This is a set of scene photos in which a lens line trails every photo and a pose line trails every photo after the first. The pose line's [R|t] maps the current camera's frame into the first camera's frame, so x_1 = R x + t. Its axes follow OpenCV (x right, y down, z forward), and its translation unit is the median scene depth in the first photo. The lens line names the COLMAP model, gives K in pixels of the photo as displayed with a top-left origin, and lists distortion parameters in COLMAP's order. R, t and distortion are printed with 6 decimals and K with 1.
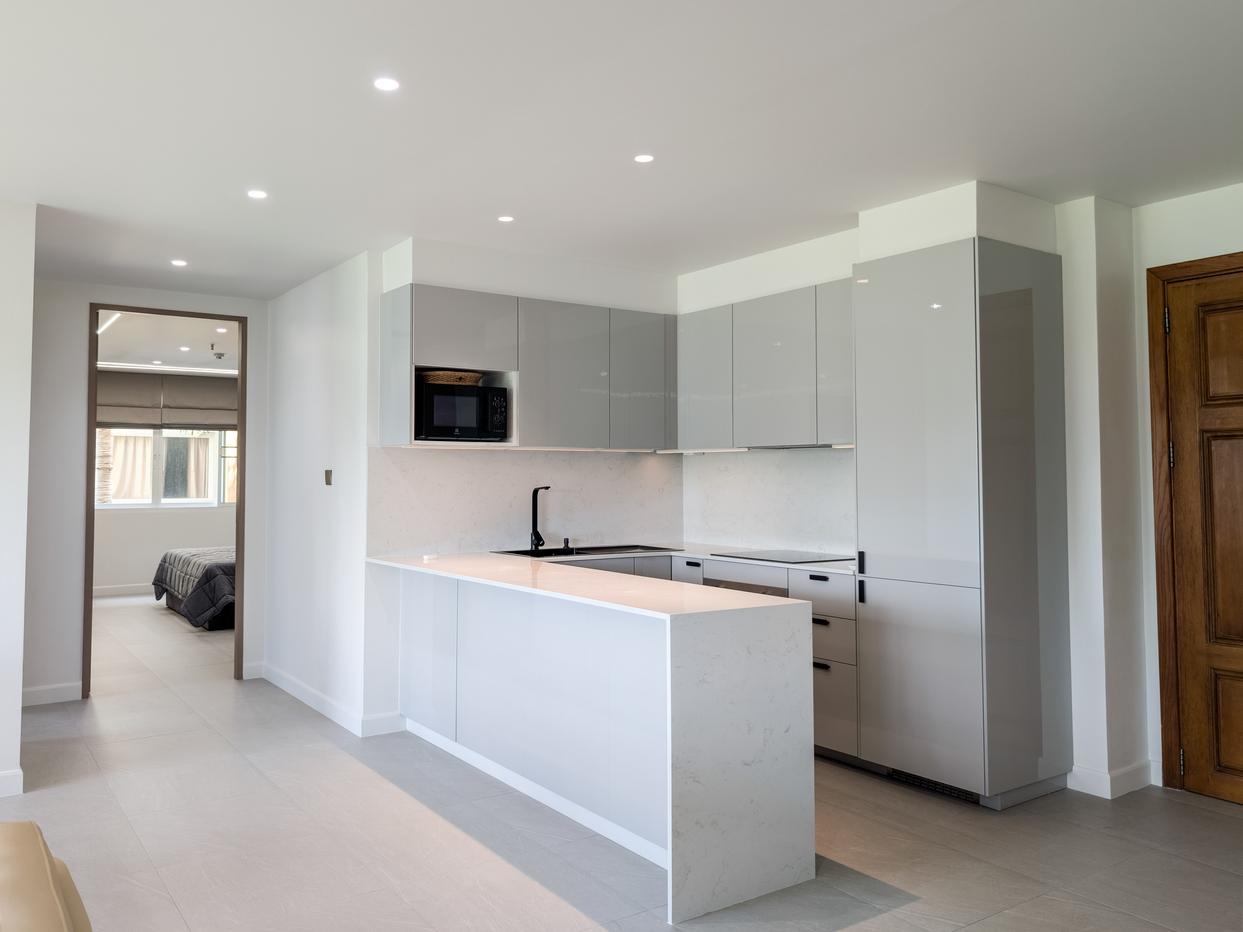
lens RADIAL K [[901.7, 0, 618.0], [0, 901.7, 453.4], [0, 0, 1]] dist [0.006460, -0.004611]
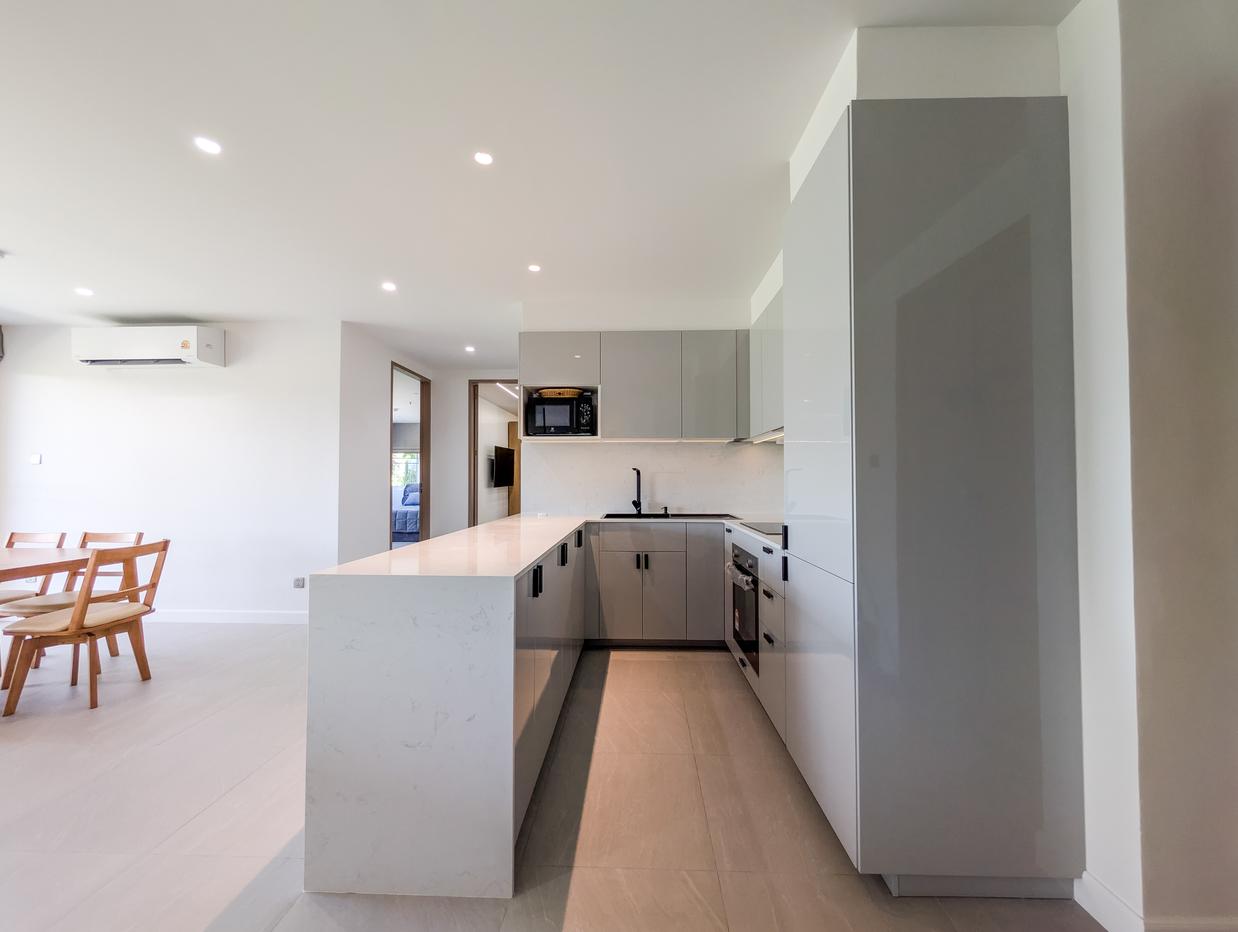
lens RADIAL K [[475.0, 0, 620.5], [0, 475.0, 471.1], [0, 0, 1]] dist [0.003597, -0.000141]
pose [[0.815259, -0.012593, -0.578959, 0.360854], [0.020500, 0.999764, 0.007121, 0.040178], [0.578733, -0.017674, 0.815325, 0.441618]]
